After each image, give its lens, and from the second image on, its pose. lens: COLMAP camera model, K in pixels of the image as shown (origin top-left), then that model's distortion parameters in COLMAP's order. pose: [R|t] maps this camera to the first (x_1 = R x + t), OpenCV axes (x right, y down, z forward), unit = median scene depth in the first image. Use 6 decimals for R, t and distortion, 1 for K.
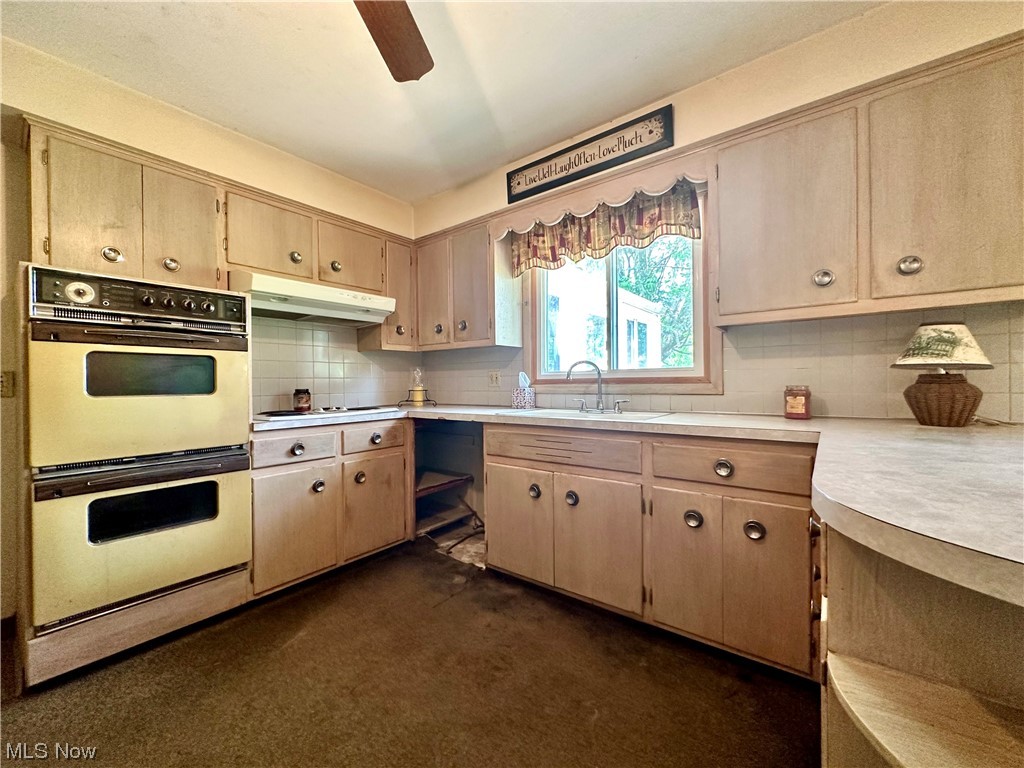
lens RADIAL K [[412.7, 0, 514.4], [0, 412.7, 383.7], [0, 0, 1]] dist [-0.005059, 0.001847]
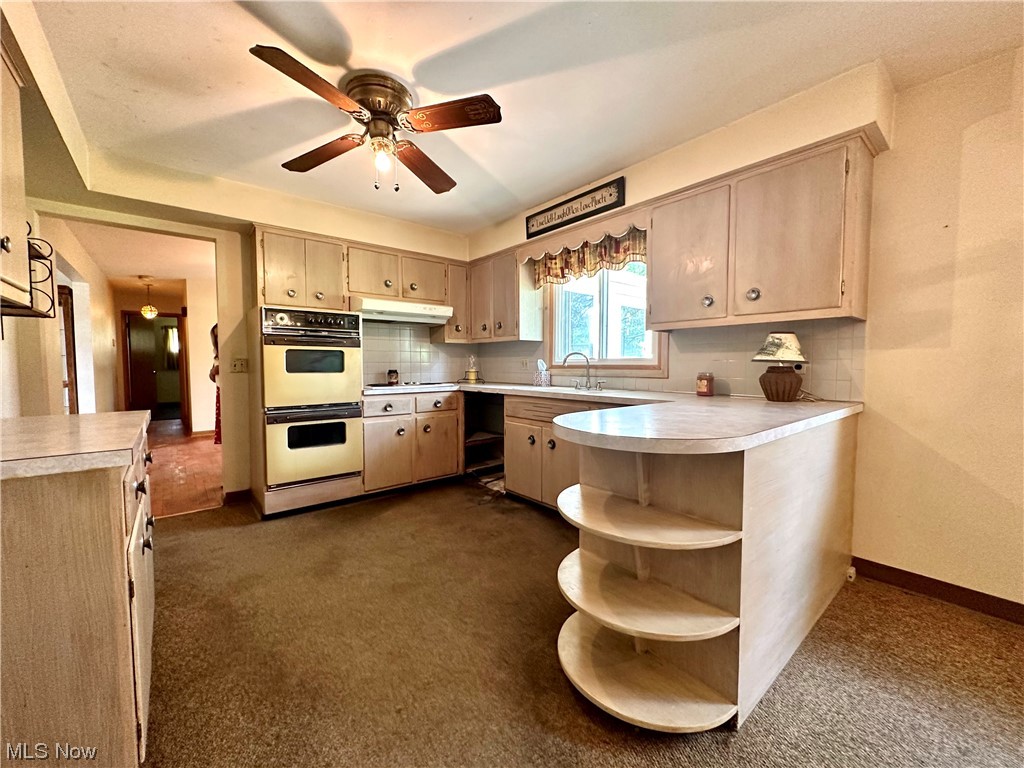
lens RADIAL K [[412.7, 0, 514.6], [0, 412.7, 384.4], [0, 0, 1]] dist [-0.005059, 0.001847]
pose [[0.976922, 0.021533, -0.212507, 0.305994], [-0.011625, 0.998791, 0.047768, -0.013431], [0.213278, -0.044195, 0.975991, -0.480054]]
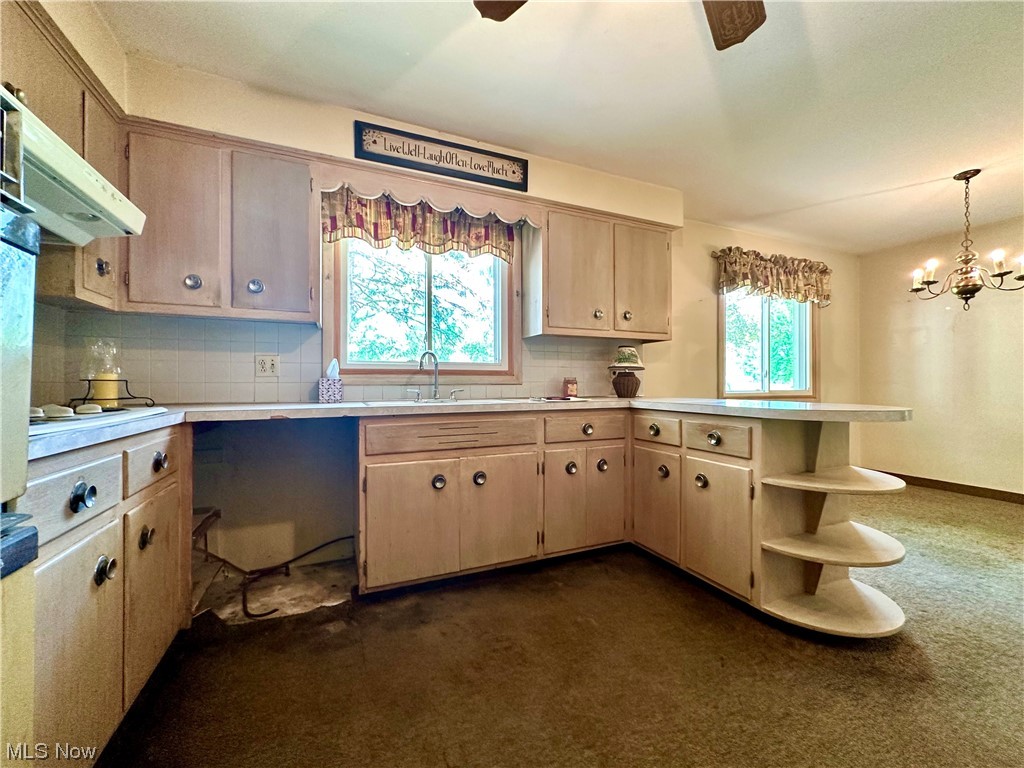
lens RADIAL K [[412.7, 0, 512.5], [0, 412.7, 383.4], [0, 0, 1]] dist [-0.005059, 0.001847]
pose [[0.477715, 0.012844, 0.878421, -0.717987], [-0.001583, 0.999904, -0.013760, 0.043184], [-0.878513, 0.005182, 0.477690, 0.388667]]
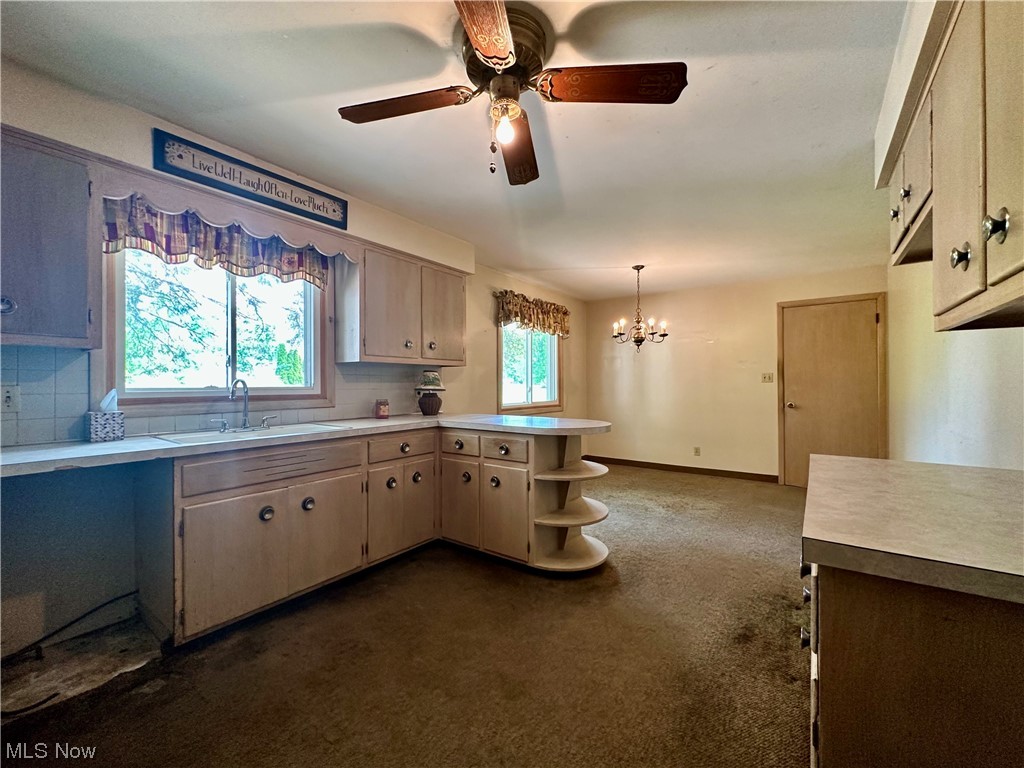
lens RADIAL K [[412.7, 0, 512.7], [0, 412.7, 383.7], [0, 0, 1]] dist [-0.005059, 0.001847]
pose [[-0.029322, 0.012789, 0.999488, -0.951534], [0.005936, 0.999903, -0.012621, -0.032147], [-0.999552, 0.005562, -0.029395, 0.442400]]
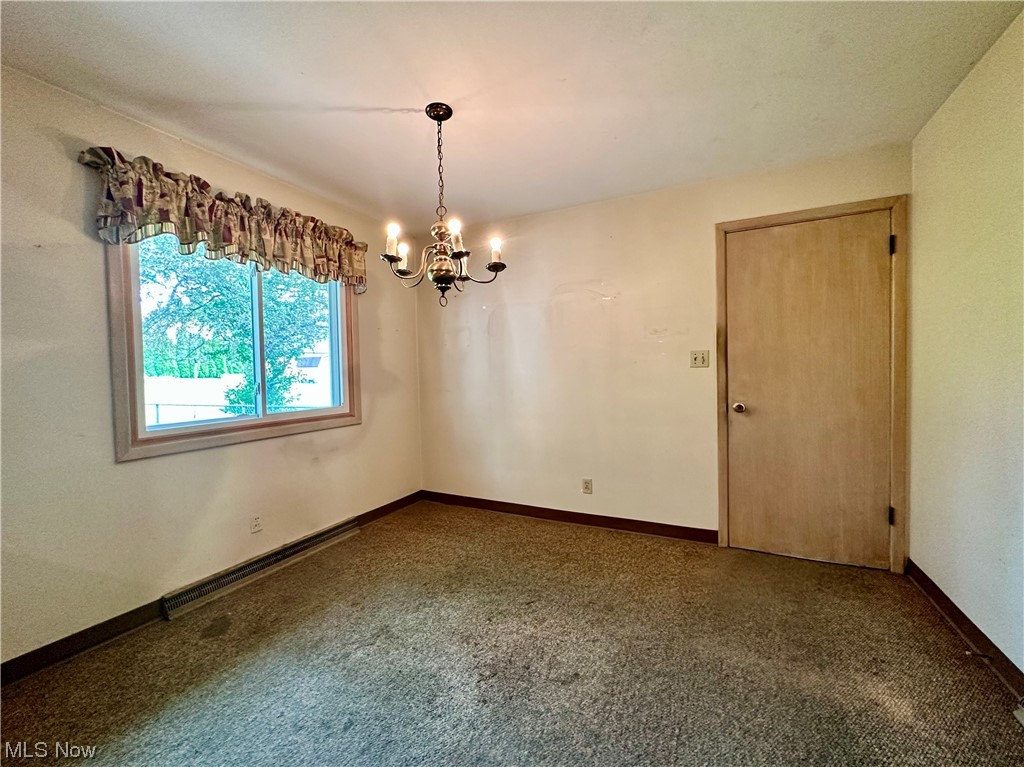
lens RADIAL K [[412.7, 0, 515.0], [0, 412.7, 382.3], [0, 0, 1]] dist [-0.005059, 0.001847]
pose [[-0.202363, -0.014871, 0.979198, 0.191692], [0.024430, 0.999497, 0.020228, -0.054458], [-0.979006, 0.028016, -0.201897, -0.238372]]
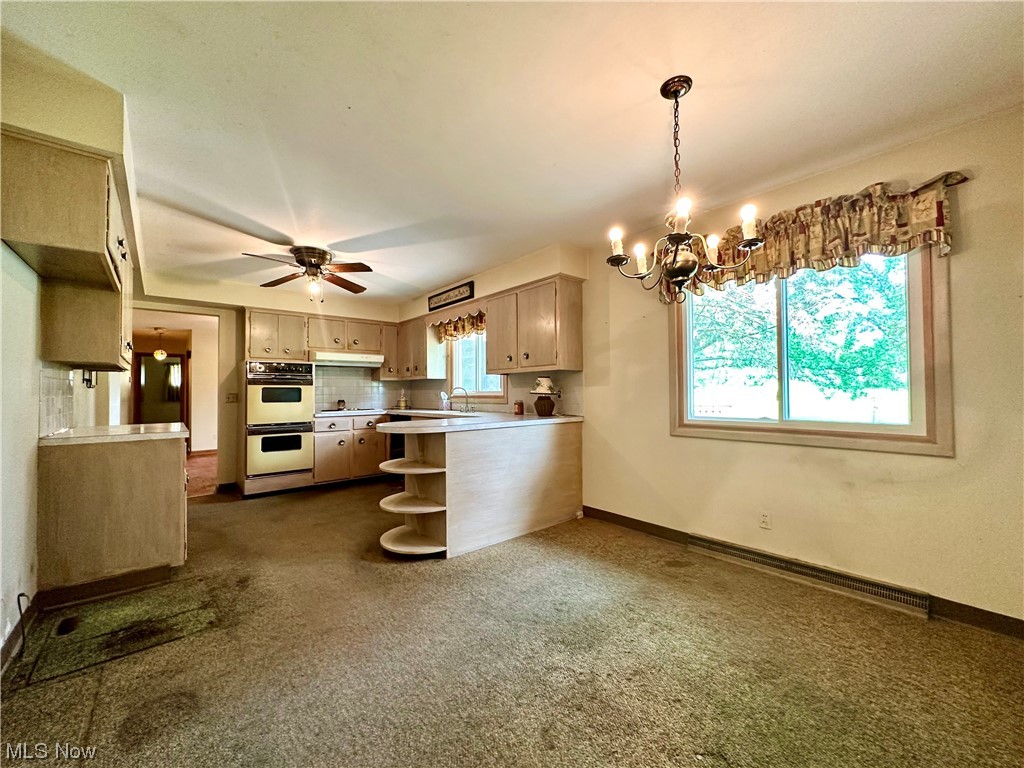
lens RADIAL K [[412.7, 0, 514.2], [0, 412.7, 383.0], [0, 0, 1]] dist [-0.005059, 0.001847]
pose [[0.979574, -0.001299, -0.201078, 1.005041], [-0.003872, 0.999672, -0.025320, -0.029882], [0.201045, 0.025581, 0.979248, -1.155207]]
